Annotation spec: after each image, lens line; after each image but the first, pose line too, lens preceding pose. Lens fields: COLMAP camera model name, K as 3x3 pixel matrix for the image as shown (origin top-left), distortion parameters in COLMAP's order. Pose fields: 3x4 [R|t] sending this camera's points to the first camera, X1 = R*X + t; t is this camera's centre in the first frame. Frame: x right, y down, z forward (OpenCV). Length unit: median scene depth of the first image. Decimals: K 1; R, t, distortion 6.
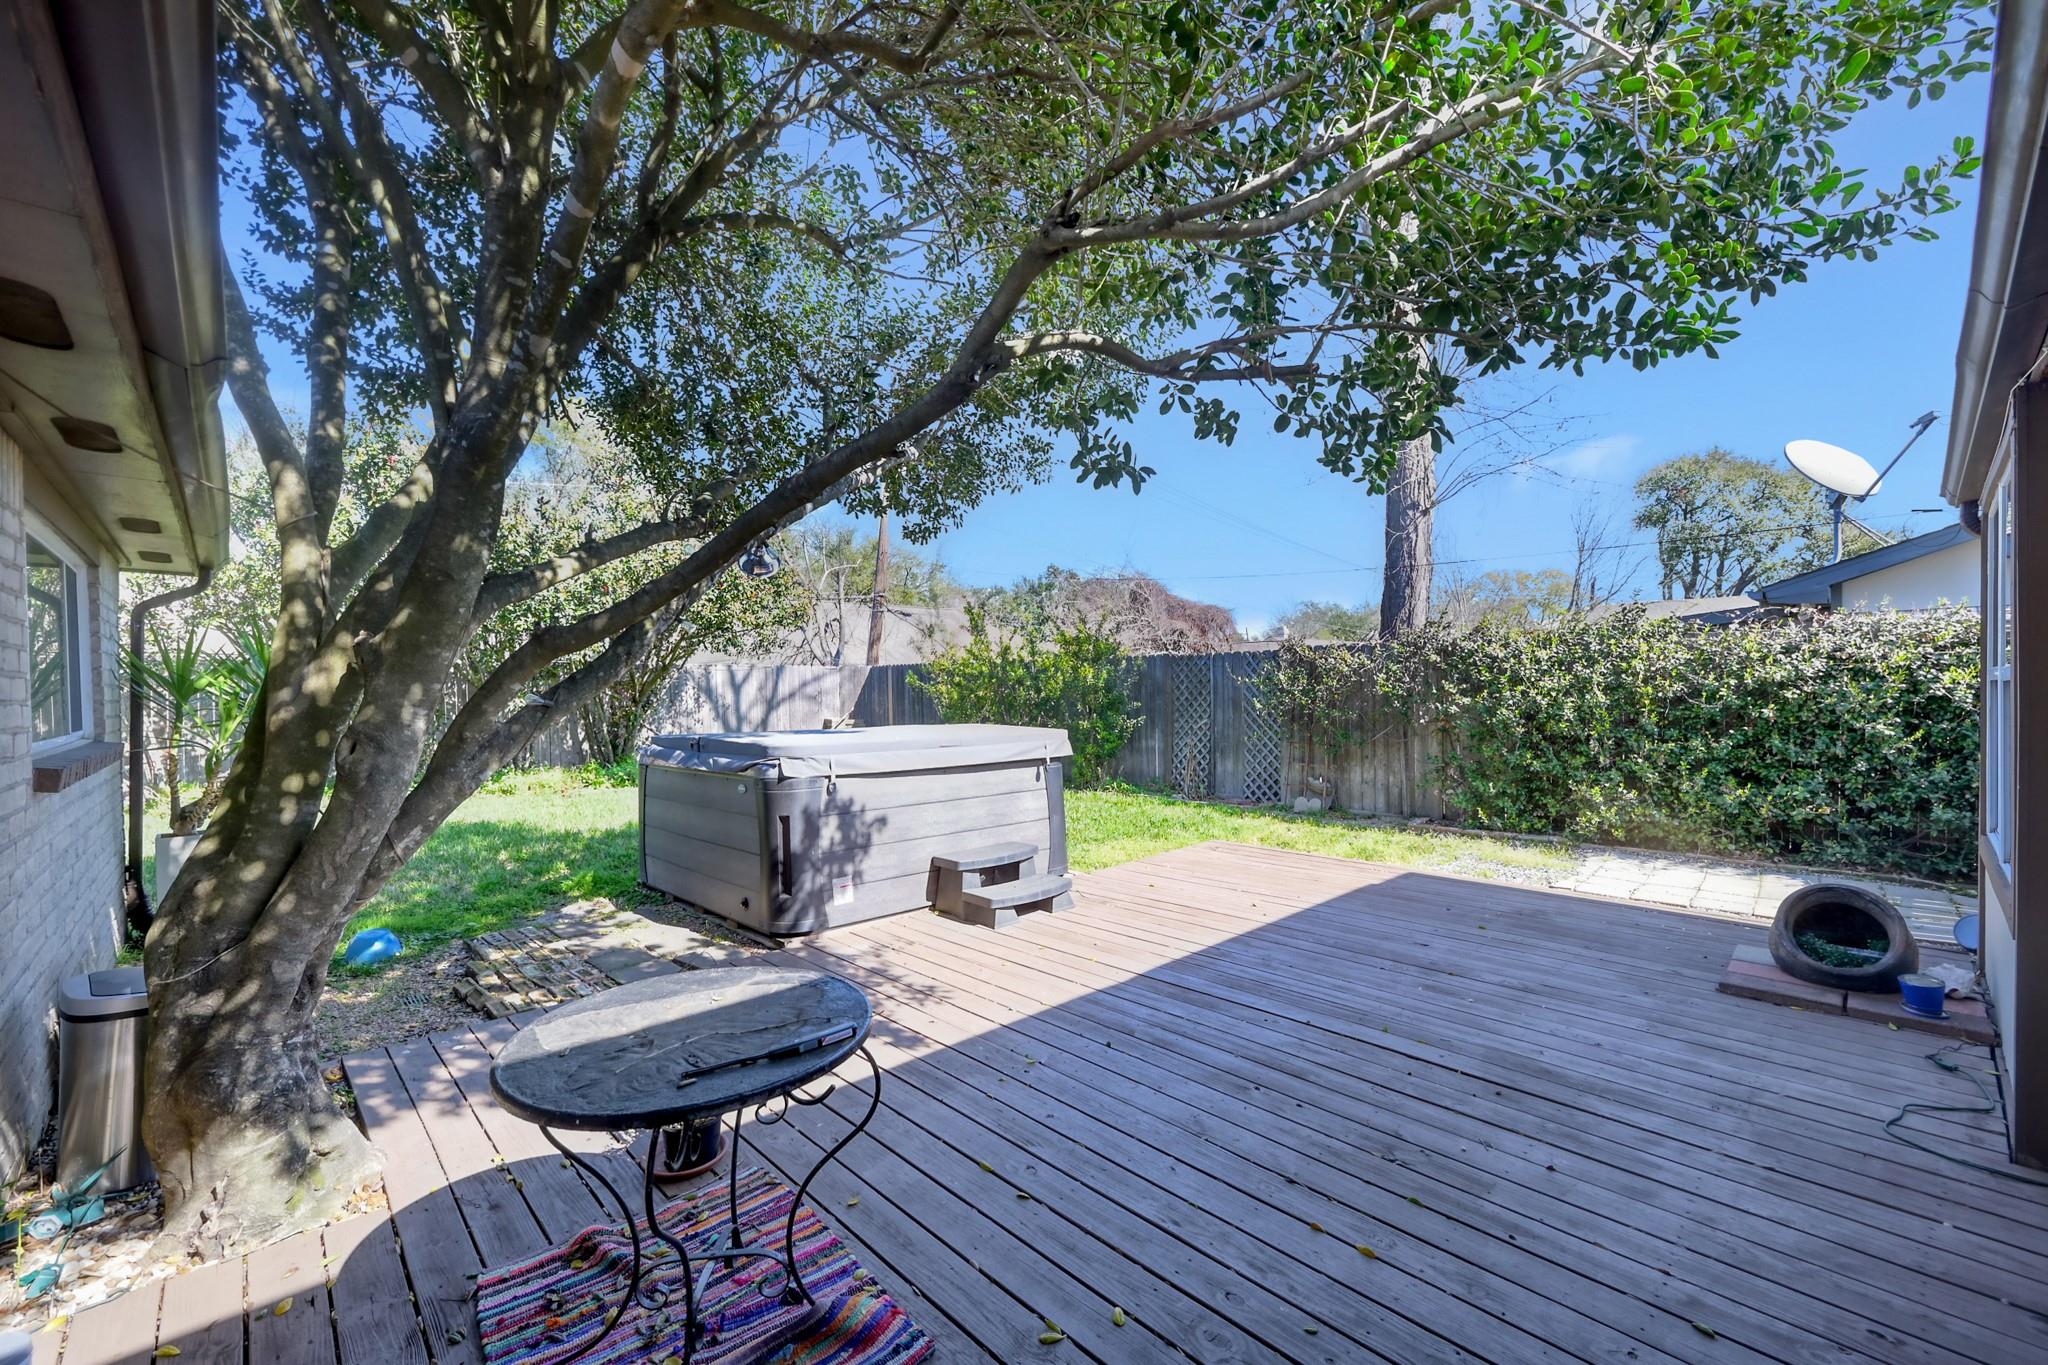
lens RADIAL K [[833.9, 0, 1019.8], [0, 833.9, 702.0], [0, 0, 1]] dist [0.003200, 0.000739]
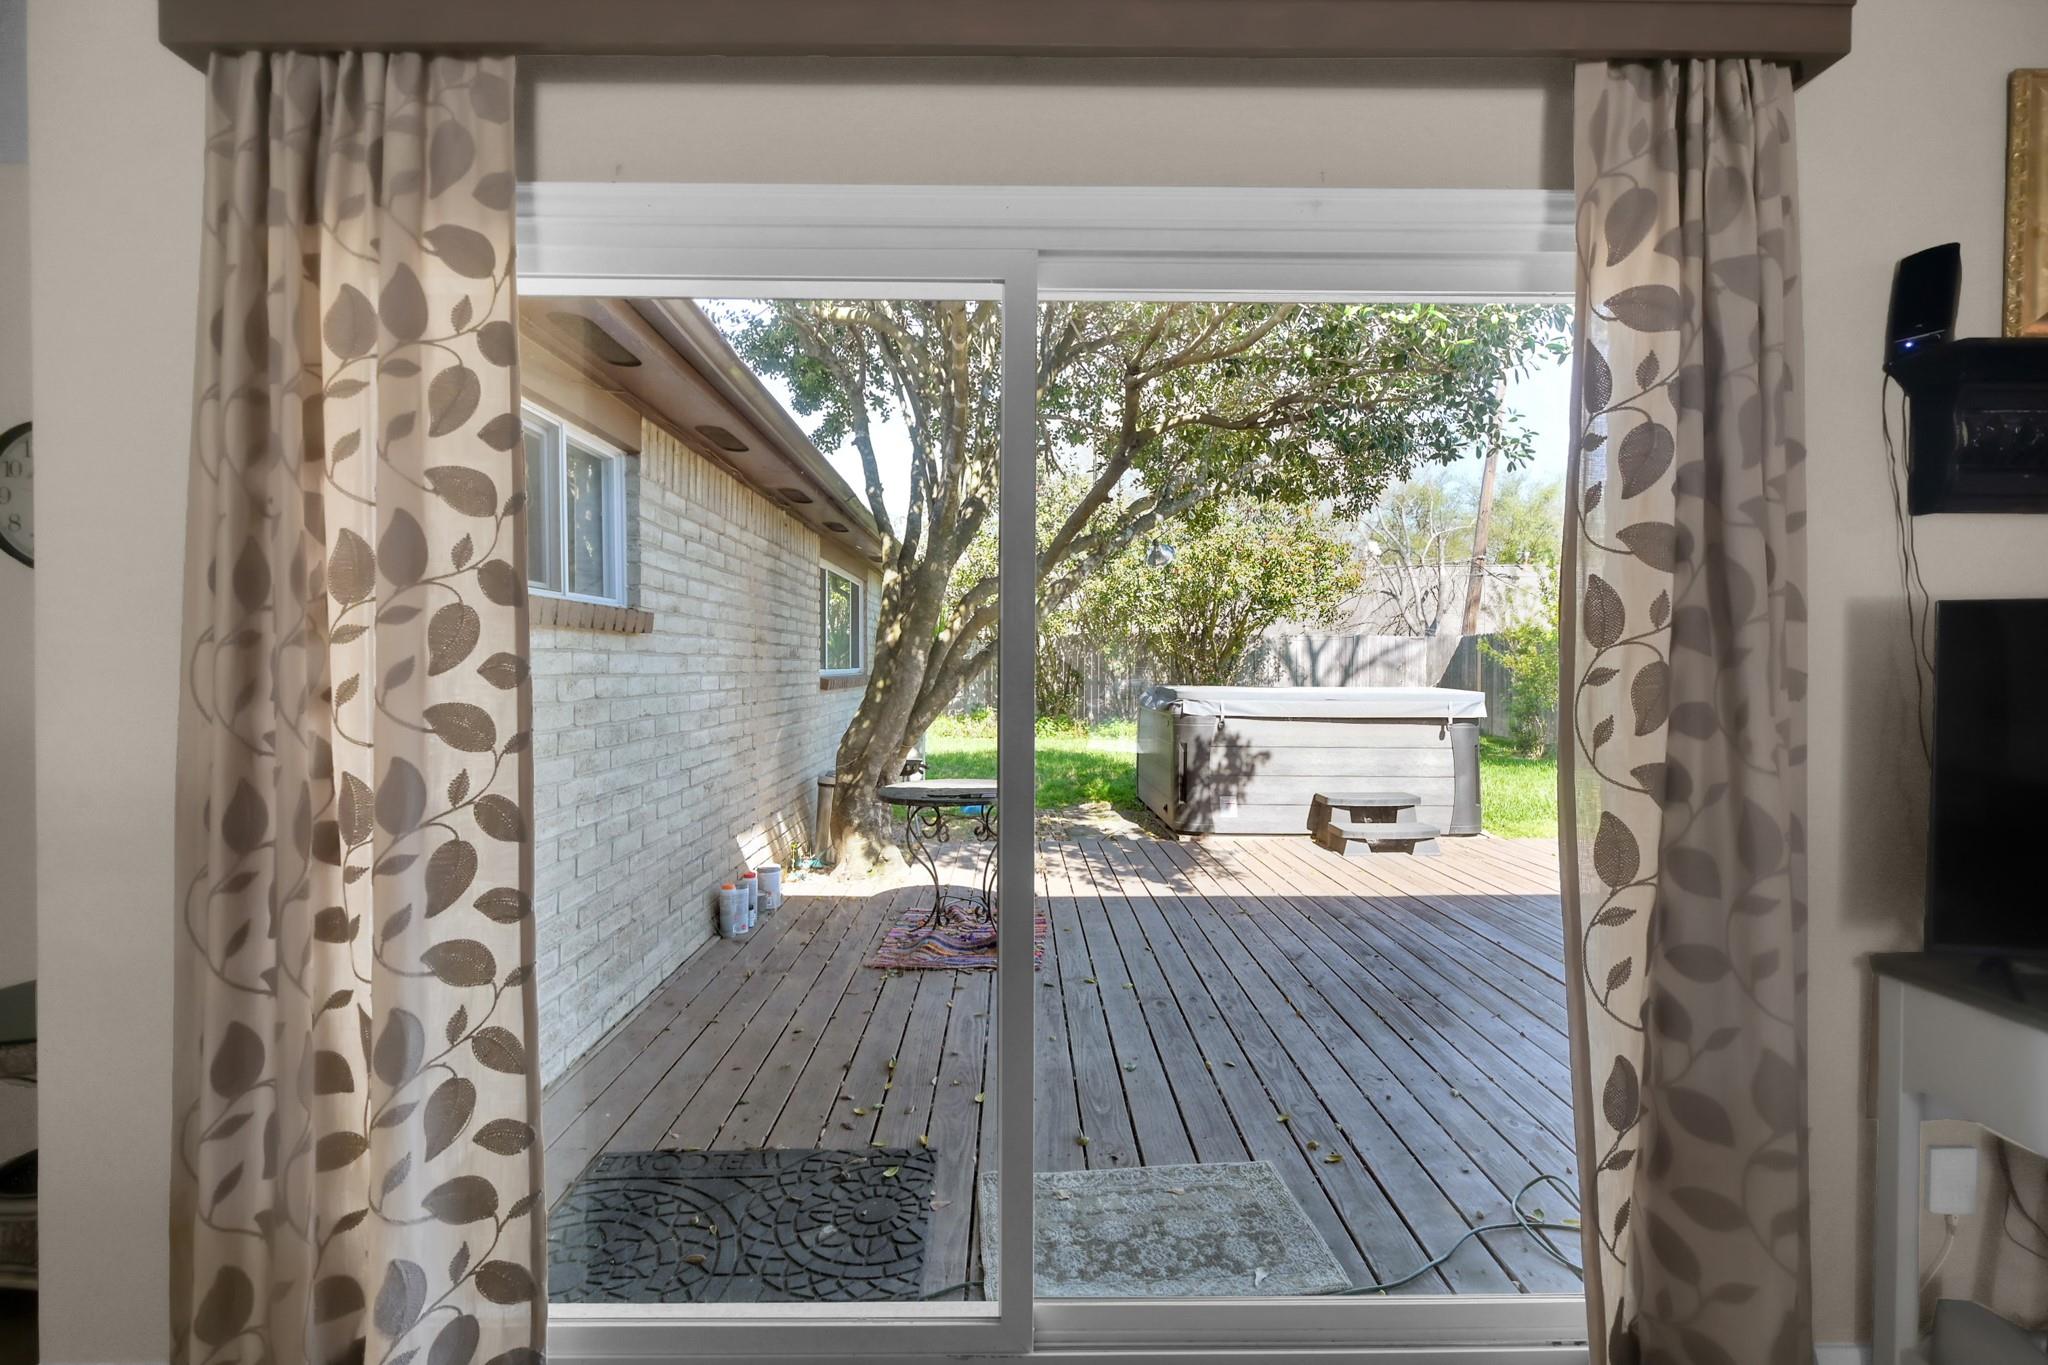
lens RADIAL K [[899.8, 0, 1026.3], [0, 899.8, 666.9], [0, 0, 1]] dist [-0.000489, 0.000004]
pose [[0.736760, 0.018589, -0.675899, 0.488644], [-0.026703, 0.999642, -0.001615, 0.024509], [0.675627, 0.019238, 0.736993, -0.226434]]
